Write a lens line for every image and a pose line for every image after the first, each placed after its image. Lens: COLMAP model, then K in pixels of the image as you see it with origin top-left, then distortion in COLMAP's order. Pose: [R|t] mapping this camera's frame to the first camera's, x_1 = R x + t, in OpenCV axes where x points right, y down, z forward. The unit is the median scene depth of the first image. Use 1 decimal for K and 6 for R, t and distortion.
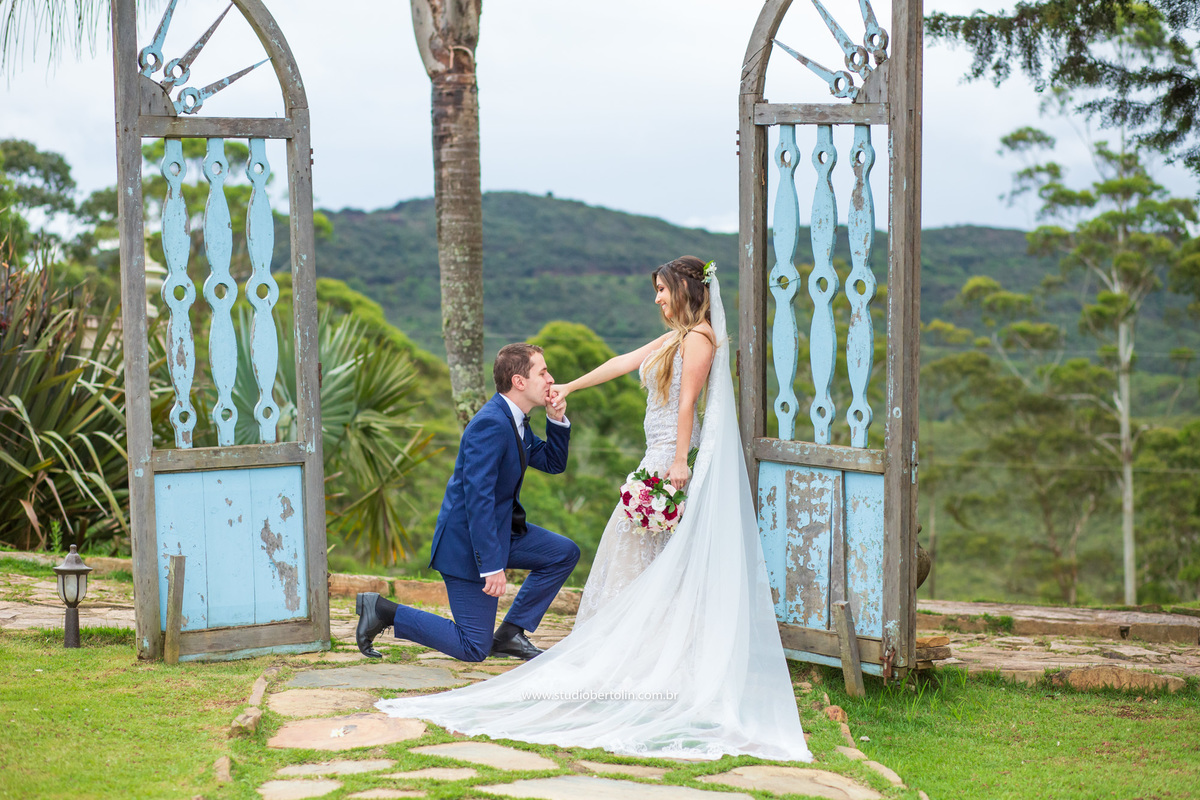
lens RADIAL K [[2867.5, 0, 591.0], [0, 2867.5, 396.6], [0, 0, 1]] dist [-0.139646, 0.000000]
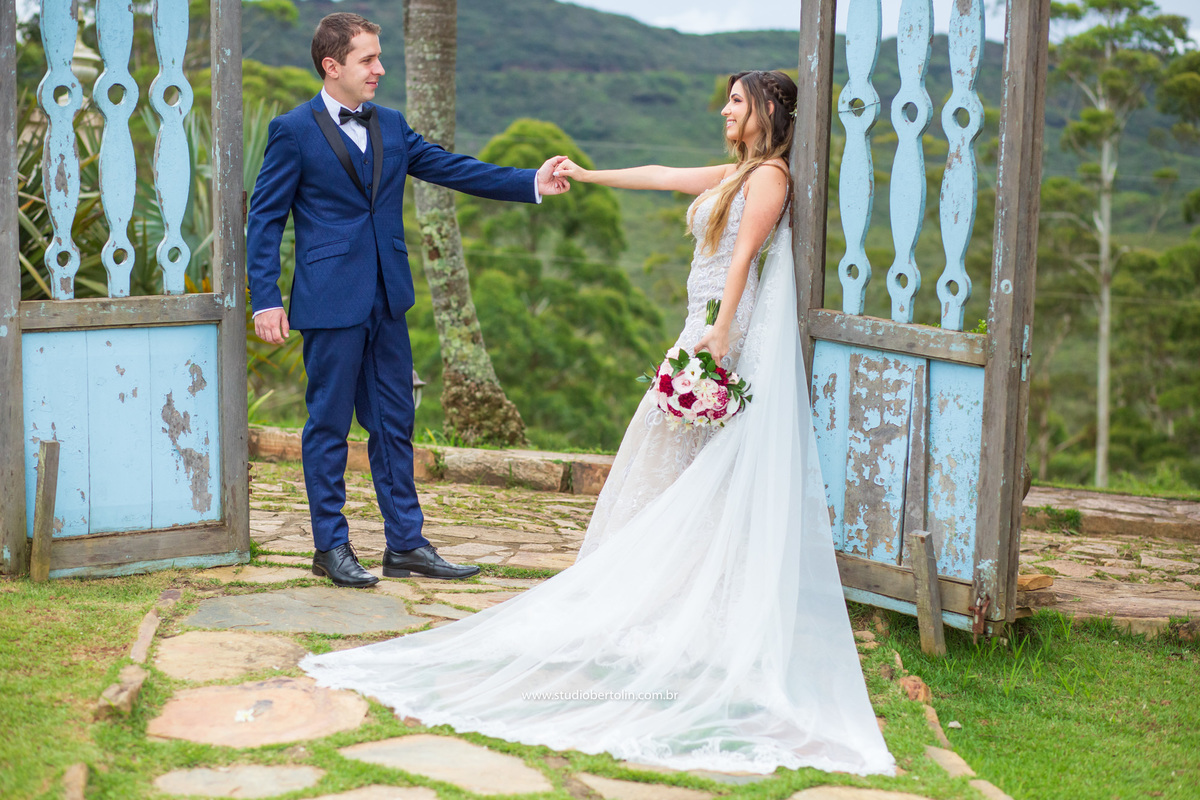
lens RADIAL K [[2867.5, 0, 612.1], [0, 2867.5, 402.1], [0, 0, 1]] dist [-0.139646, 0.000000]
pose [[0.999272, 0.031081, 0.022129, -0.011895], [-0.032599, 0.996876, 0.071938, -0.014148], [-0.019824, -0.072607, 0.997164, 0.236965]]
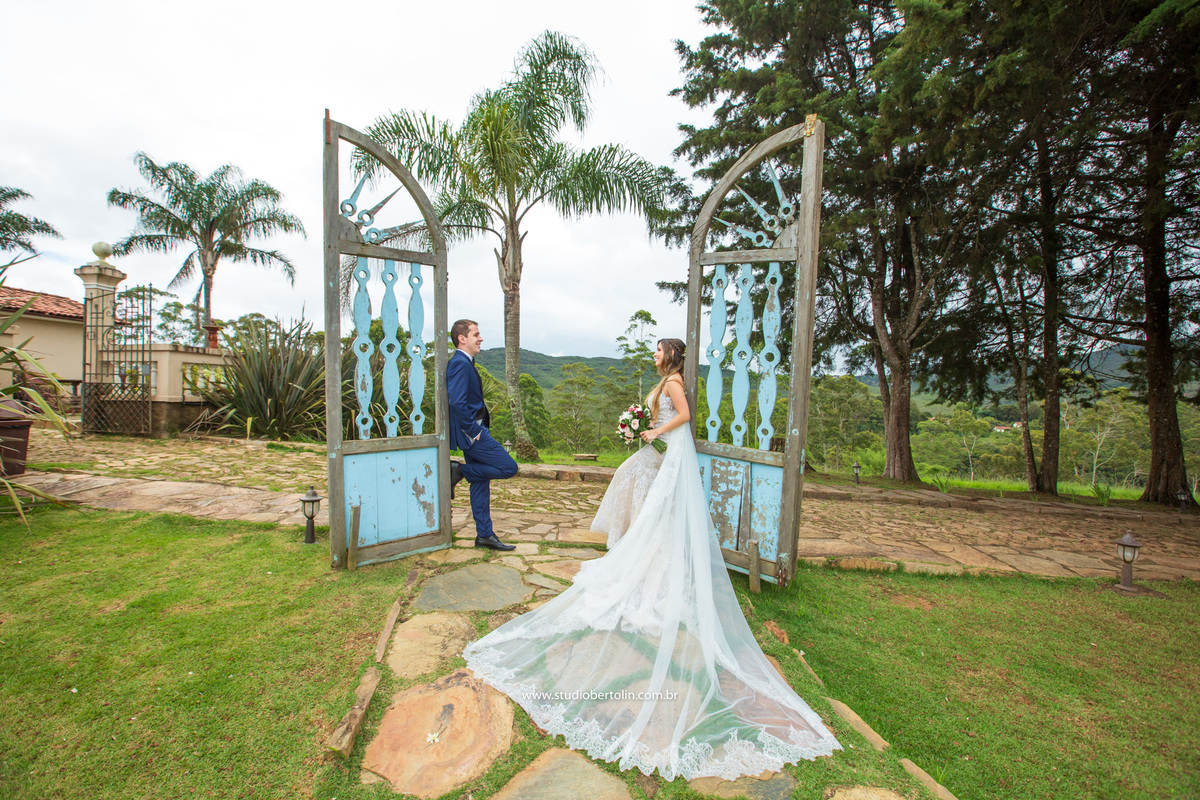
lens RADIAL K [[549.3, 0, 598.0], [0, 549.3, 394.4], [0, 0, 1]] dist [-0.035105, 0.001306]
pose [[0.991465, 0.026138, 0.127729, -0.046957], [-0.027368, 0.999594, 0.007884, -0.015148], [-0.127471, -0.011312, 0.991778, 0.662535]]
